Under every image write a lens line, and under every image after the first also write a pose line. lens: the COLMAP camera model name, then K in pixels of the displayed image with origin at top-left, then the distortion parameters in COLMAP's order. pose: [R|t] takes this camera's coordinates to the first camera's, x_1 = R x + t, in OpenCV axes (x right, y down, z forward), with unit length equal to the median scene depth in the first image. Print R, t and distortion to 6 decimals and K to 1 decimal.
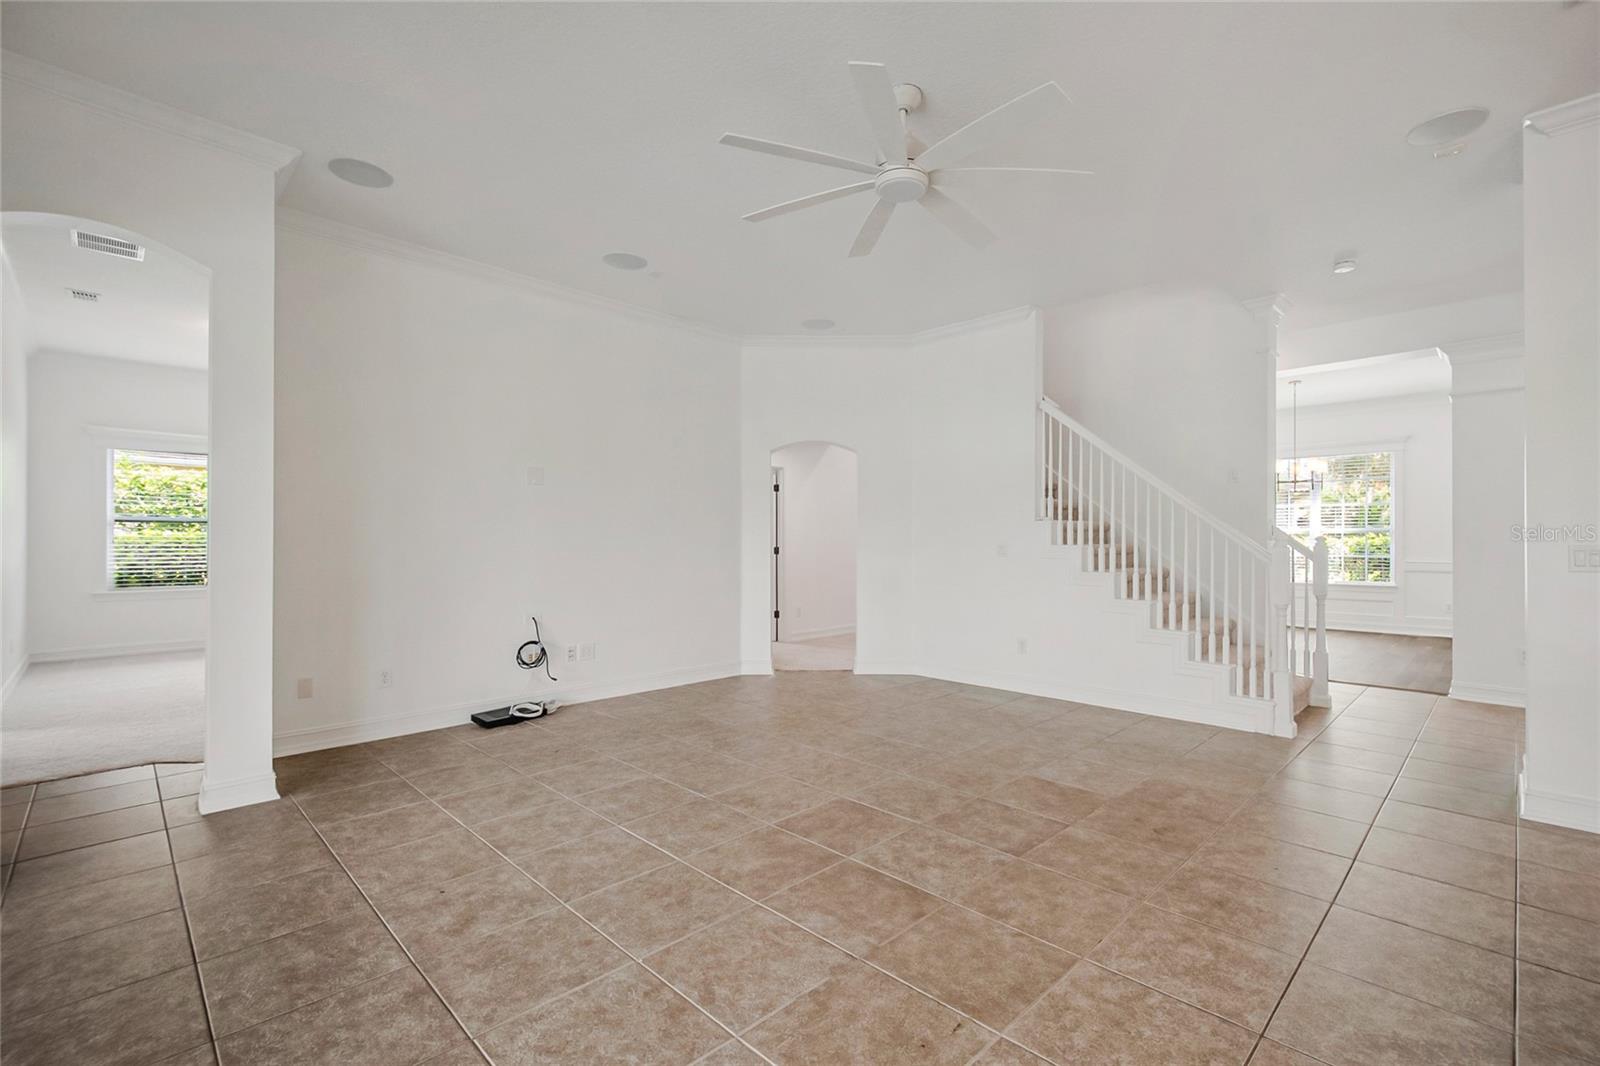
lens RADIAL K [[698.0, 0, 800.0], [0, 698.0, 533.0], [0, 0, 1]] dist [-0.000648, -0.015078]
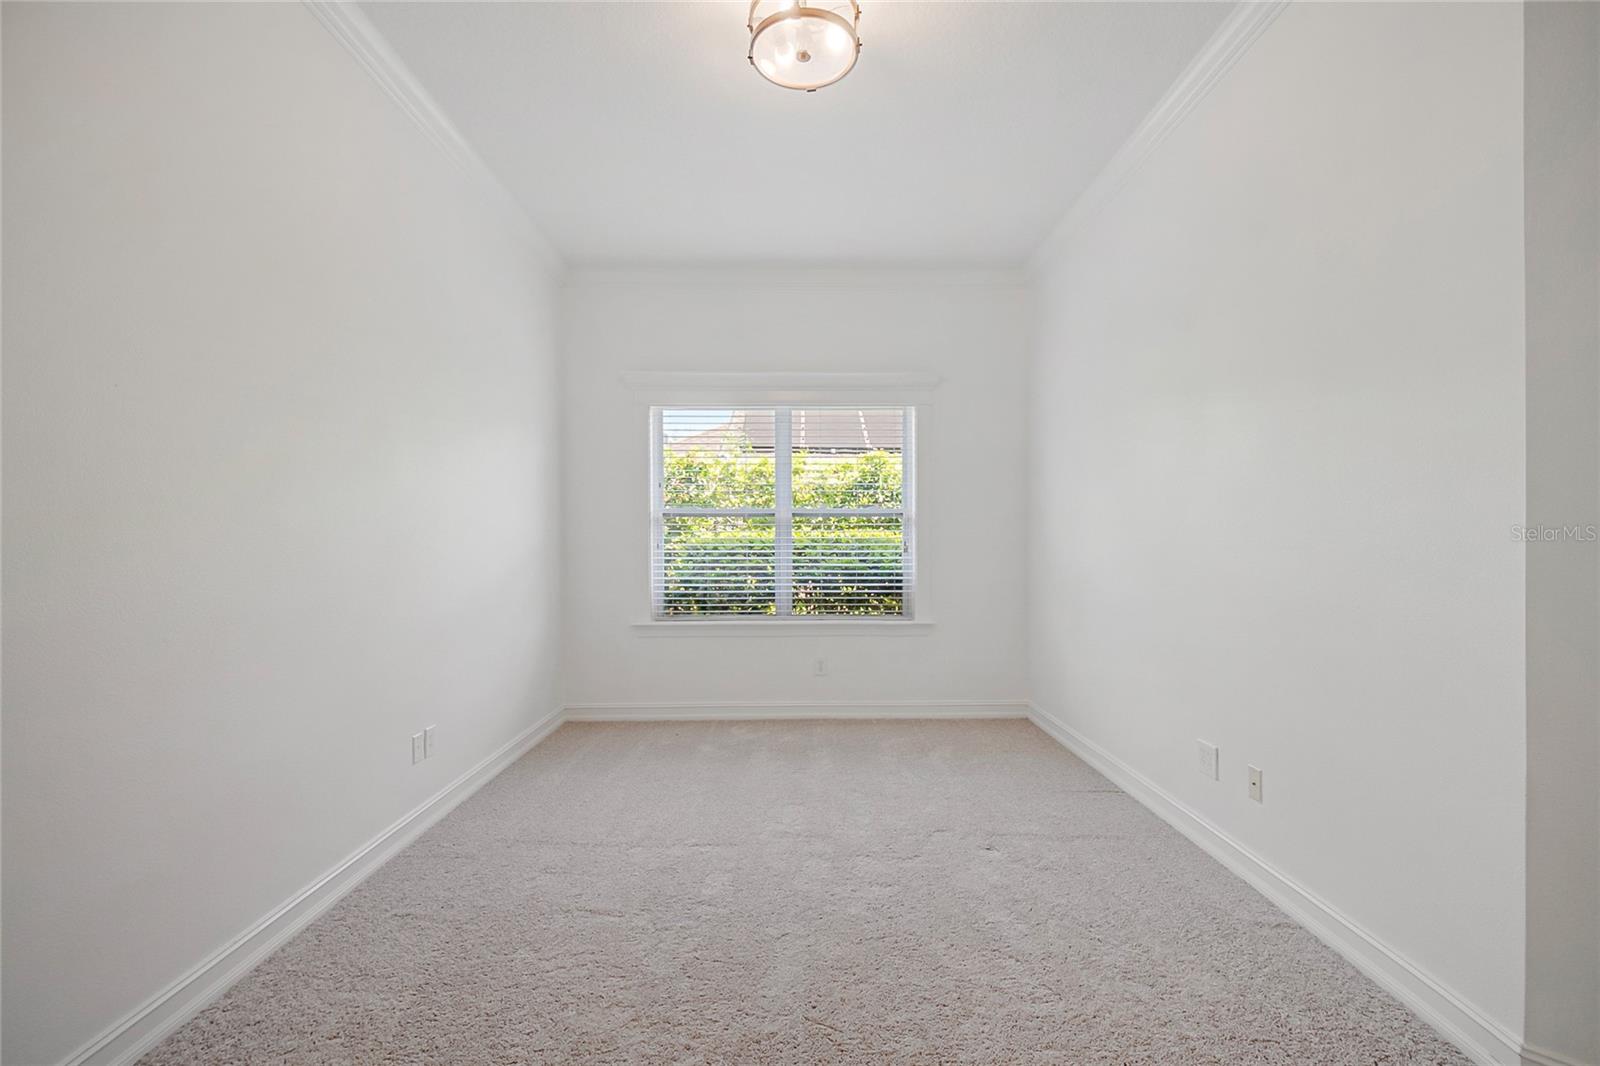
lens RADIAL K [[701.2, 0, 795.9], [0, 701.2, 539.4], [0, 0, 1]] dist [0.021539, -0.015194]
pose [[0.714444, -0.006916, -0.699659, -0.397116], [0.017156, 0.999824, 0.007635, 0.001603], [0.699482, -0.017459, 0.714437, 0.562038]]
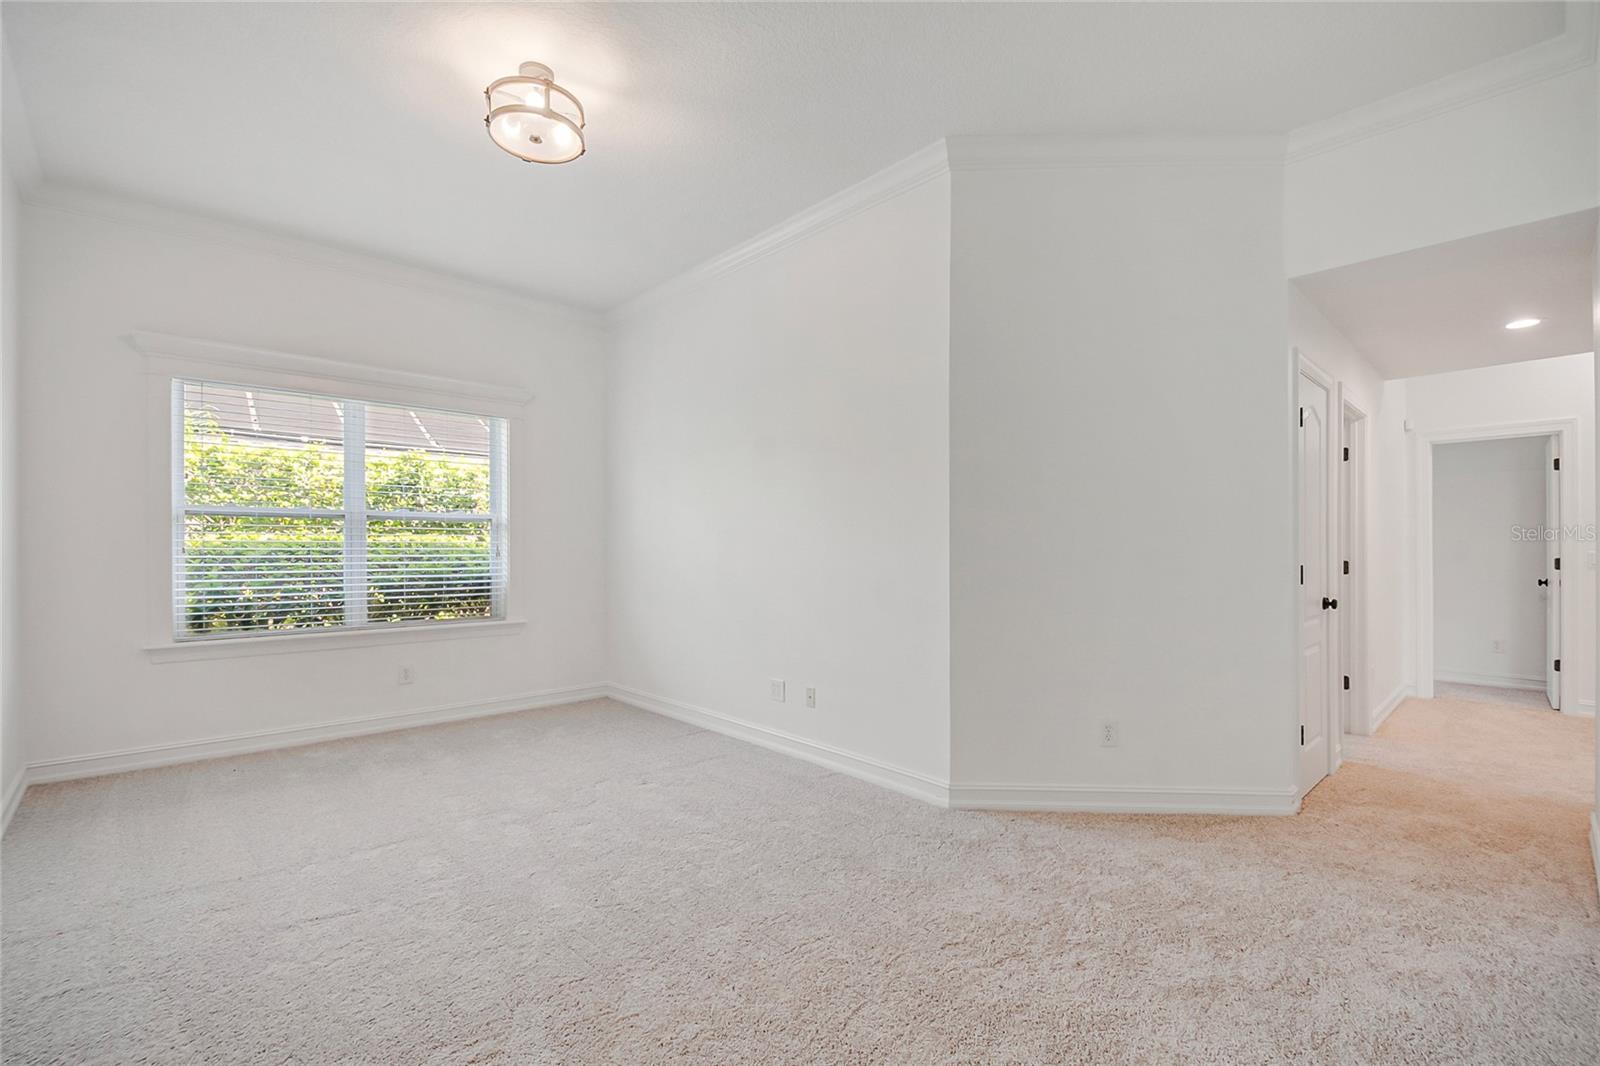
lens RADIAL K [[698.0, 0, 800.0], [0, 698.0, 533.0], [0, 0, 1]] dist [-0.000648, -0.015078]
pose [[0.999160, -0.002908, -0.040866, -0.454019], [0.002773, 0.999991, -0.003362, 0.000765], [0.040875, 0.003245, 0.999159, 0.437787]]
